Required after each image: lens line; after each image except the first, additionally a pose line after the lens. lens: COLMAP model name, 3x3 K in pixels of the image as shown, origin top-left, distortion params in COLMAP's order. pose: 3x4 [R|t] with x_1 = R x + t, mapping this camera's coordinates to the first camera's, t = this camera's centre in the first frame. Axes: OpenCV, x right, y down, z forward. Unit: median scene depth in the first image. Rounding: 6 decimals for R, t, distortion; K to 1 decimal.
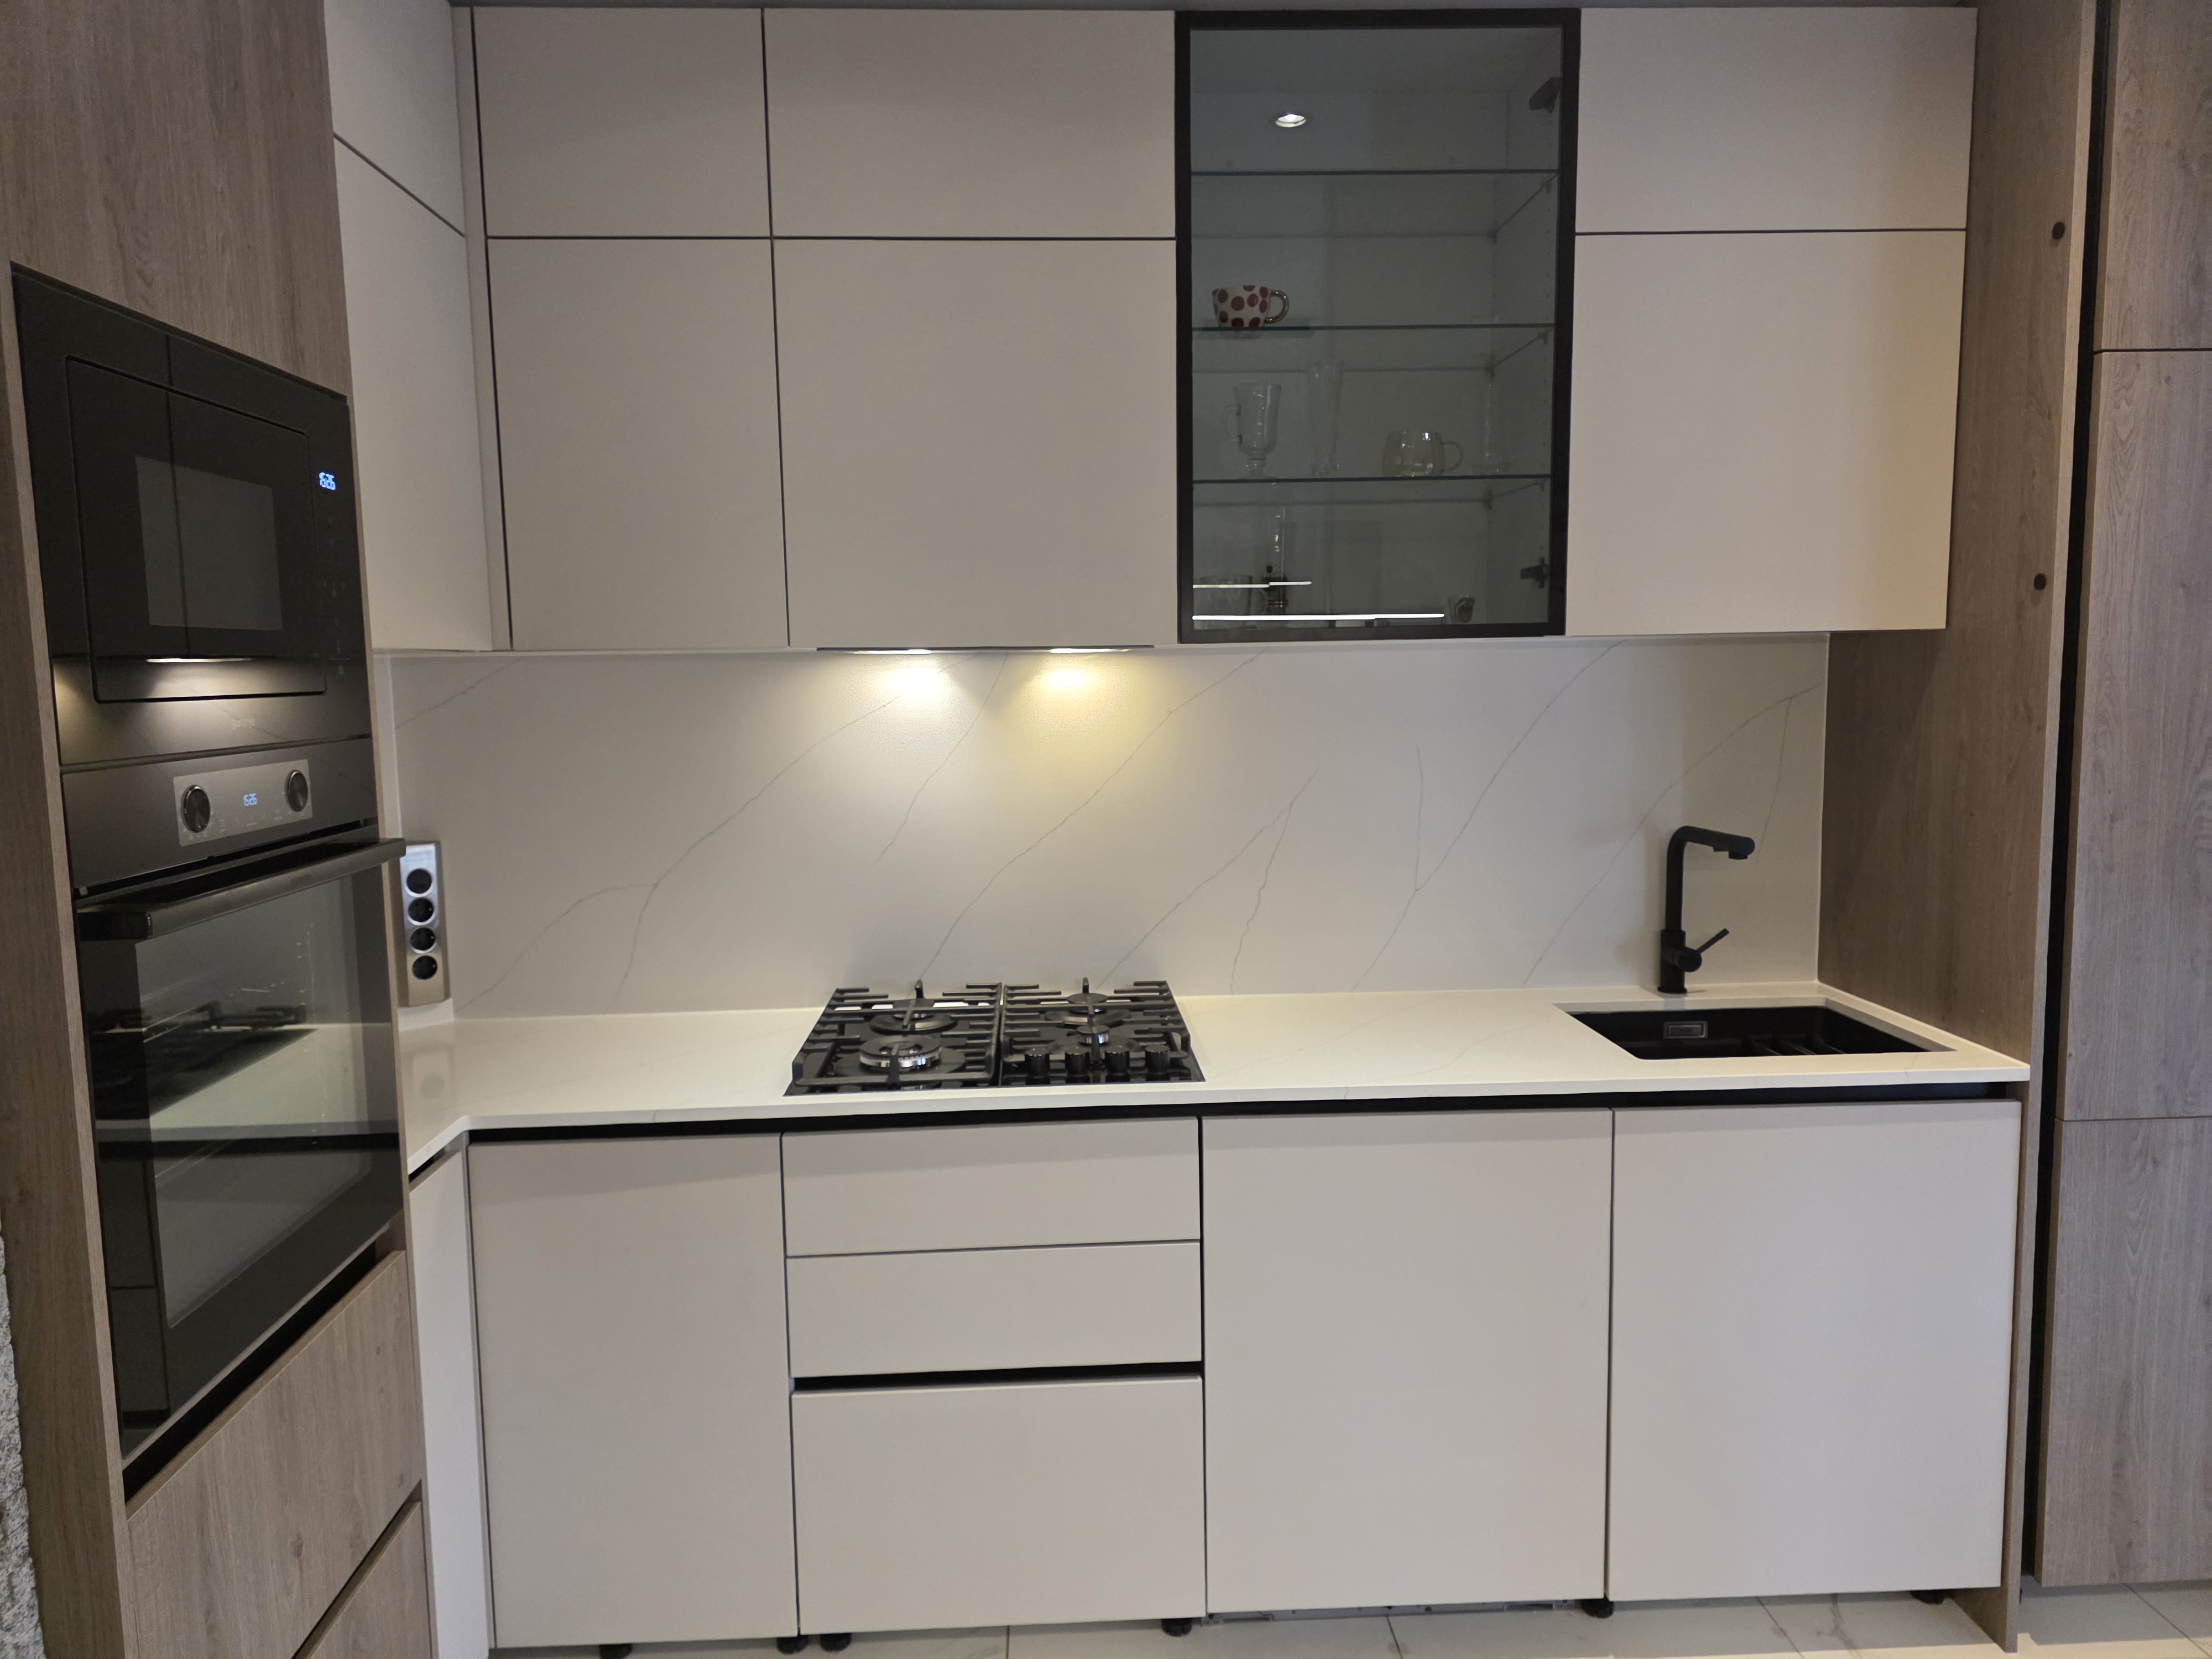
lens RADIAL K [[1479.6, 0, 1101.6], [0, 1479.6, 799.7], [0, 0, 1]] dist [0.008049, 0.000943]
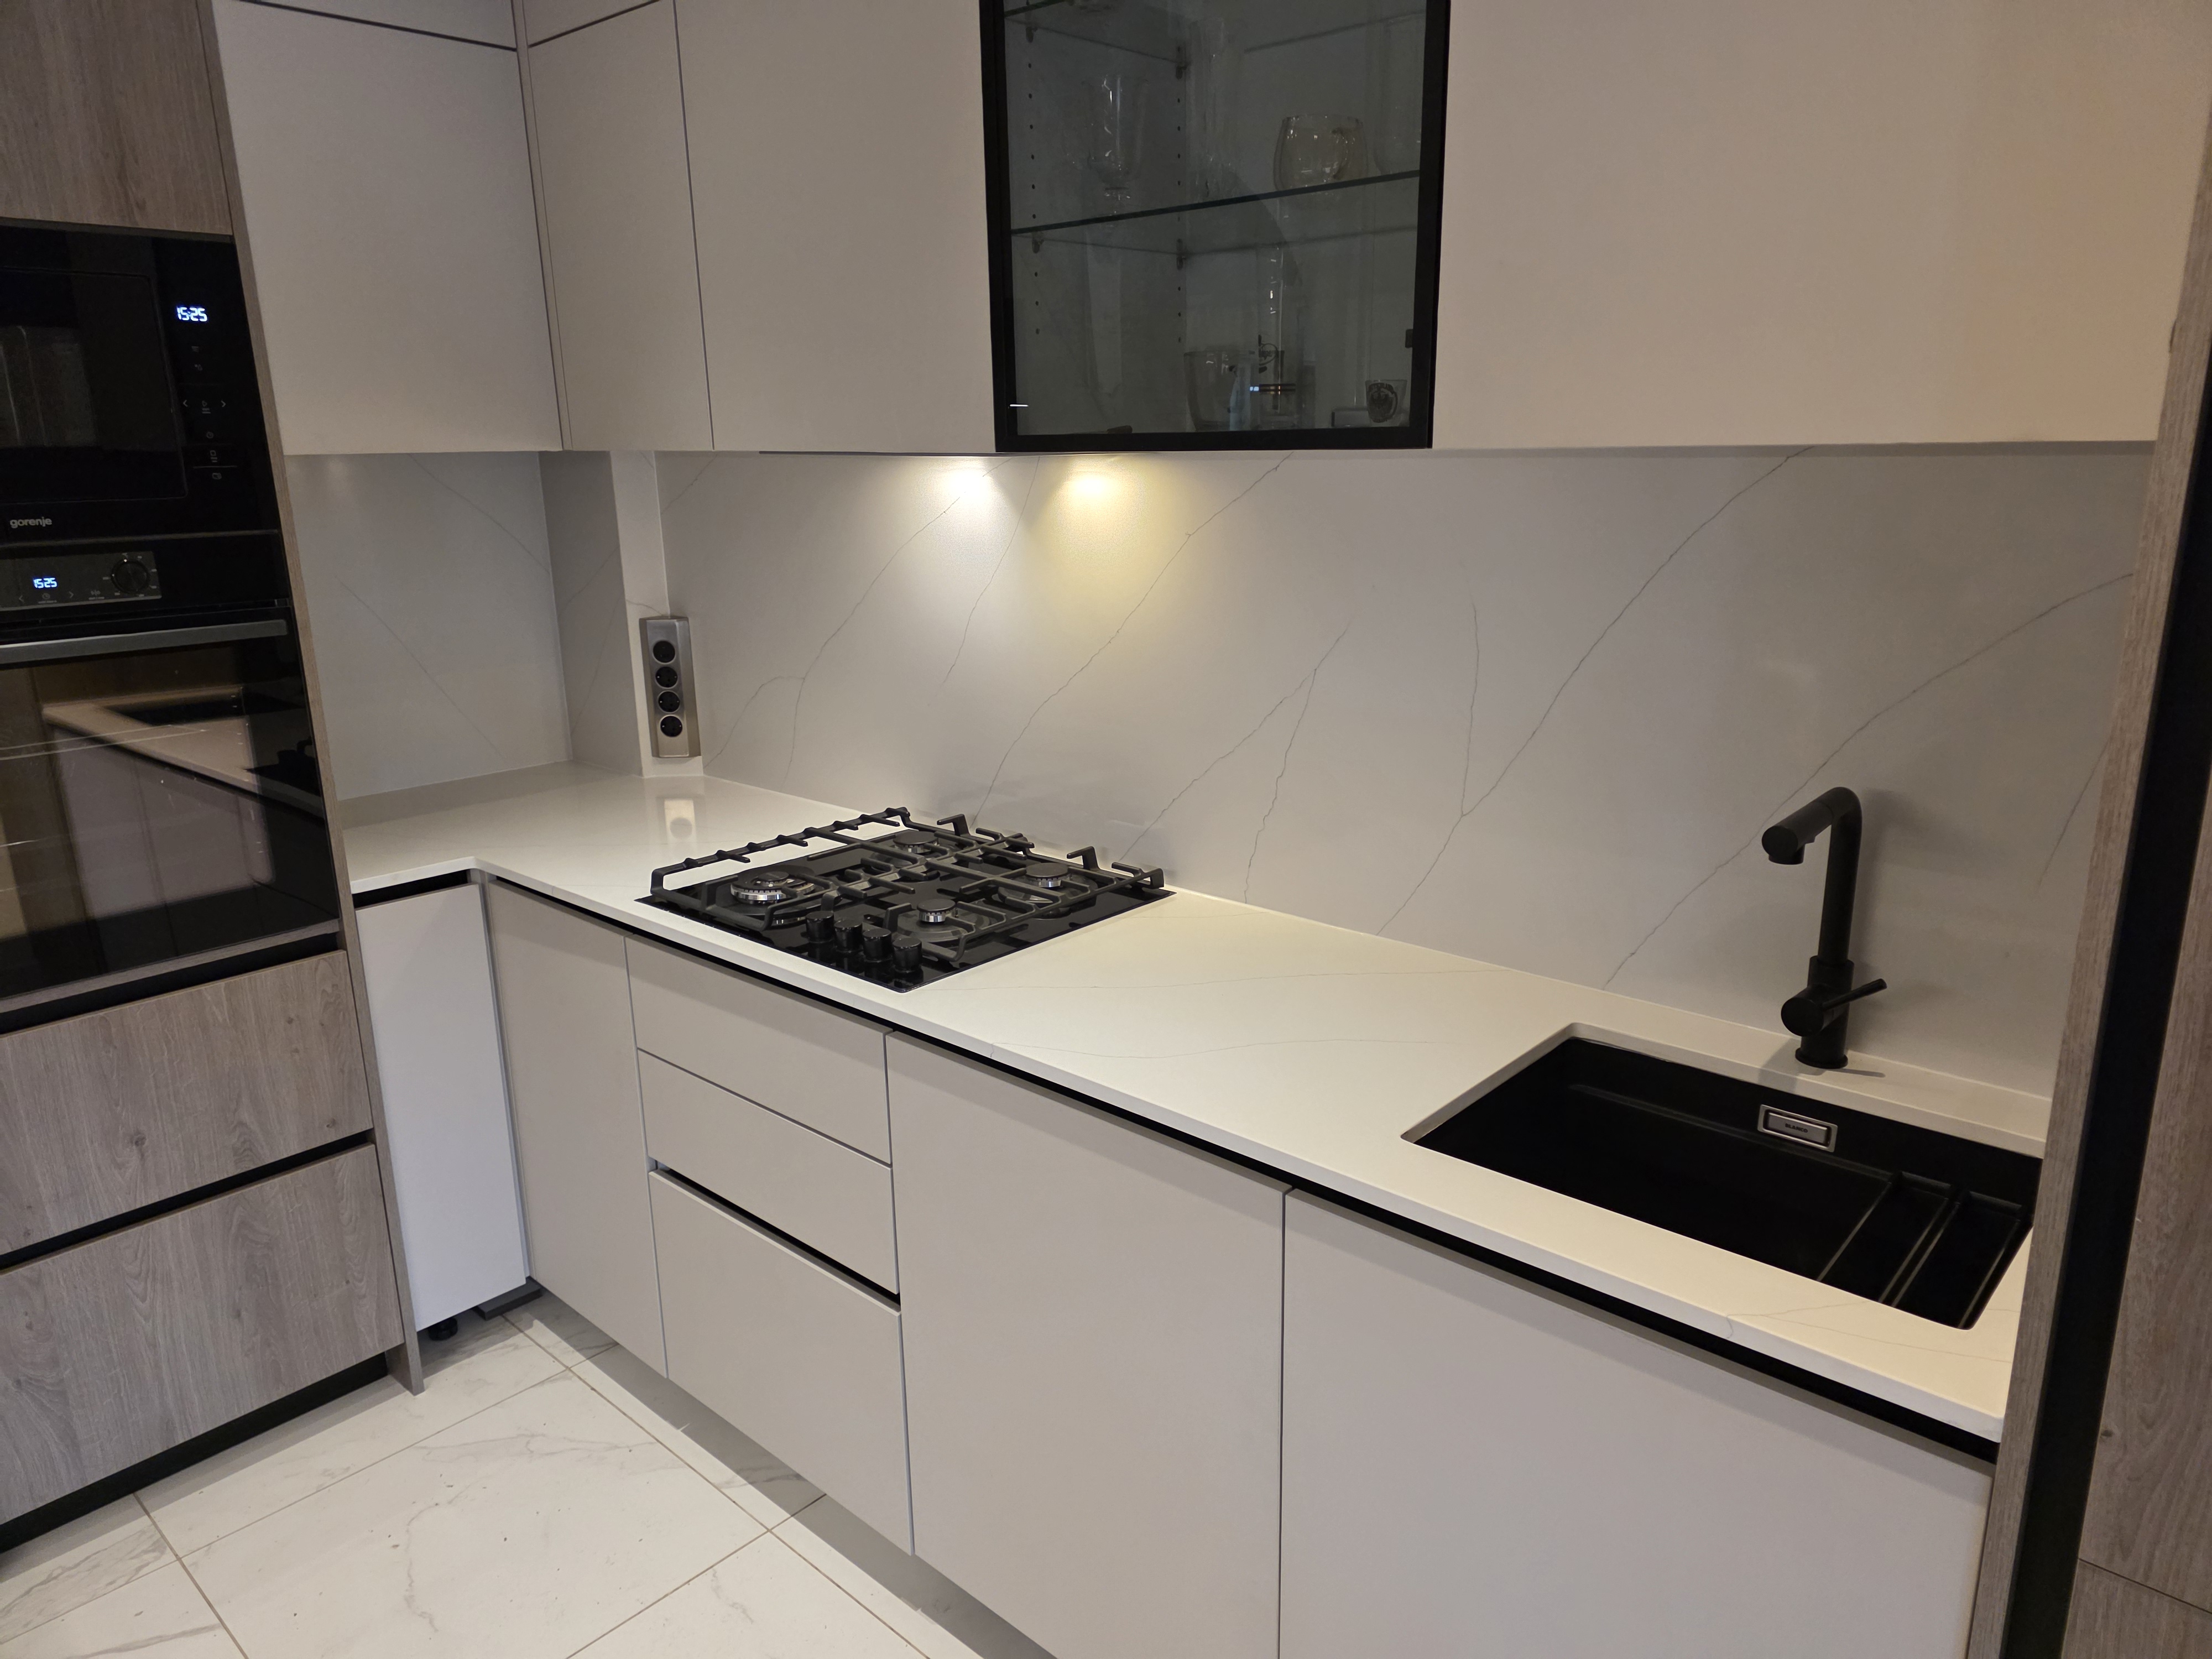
lens RADIAL K [[1490.4, 0, 1103.1], [0, 1490.4, 825.6], [0, 0, 1]] dist [0.035411, -0.048185]
pose [[0.707129, 0.182720, -0.683068, 0.672275], [-0.053383, 0.977073, 0.206103, -0.080010], [0.705066, -0.109277, 0.700671, 0.461047]]
